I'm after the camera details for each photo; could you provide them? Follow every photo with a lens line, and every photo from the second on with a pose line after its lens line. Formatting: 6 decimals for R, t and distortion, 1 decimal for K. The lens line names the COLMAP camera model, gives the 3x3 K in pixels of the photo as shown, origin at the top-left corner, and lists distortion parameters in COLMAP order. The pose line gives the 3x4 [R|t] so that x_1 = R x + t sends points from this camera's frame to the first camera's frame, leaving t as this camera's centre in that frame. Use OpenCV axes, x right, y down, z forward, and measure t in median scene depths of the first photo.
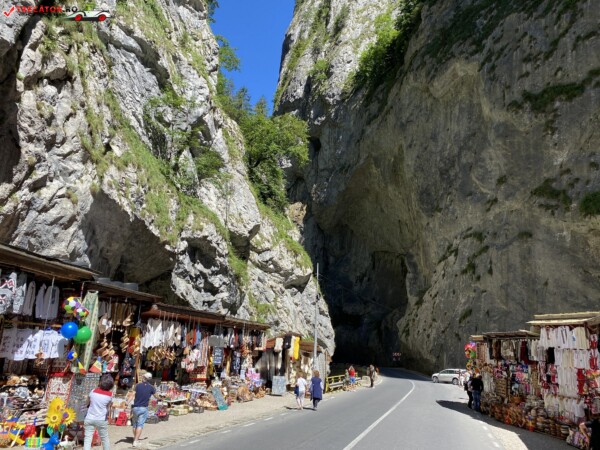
lens RADIAL K [[462.5, 0, 300.0], [0, 462.5, 225.0], [0, 0, 1]] dist [-0.007374, -0.006266]
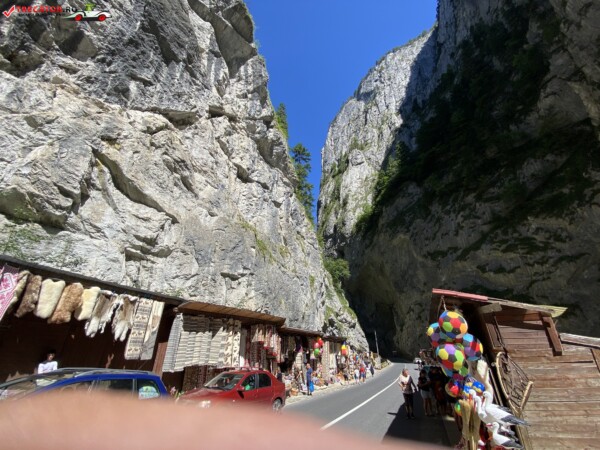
lens RADIAL K [[245.0, 0, 300.0], [0, 245.0, 225.0], [0, 0, 1]] dist [0.001135, -0.000154]
pose [[0.992432, -0.099767, -0.071586, -0.069381], [0.083074, 0.974831, -0.206891, -0.079095], [0.090425, 0.199379, 0.975741, -0.235181]]
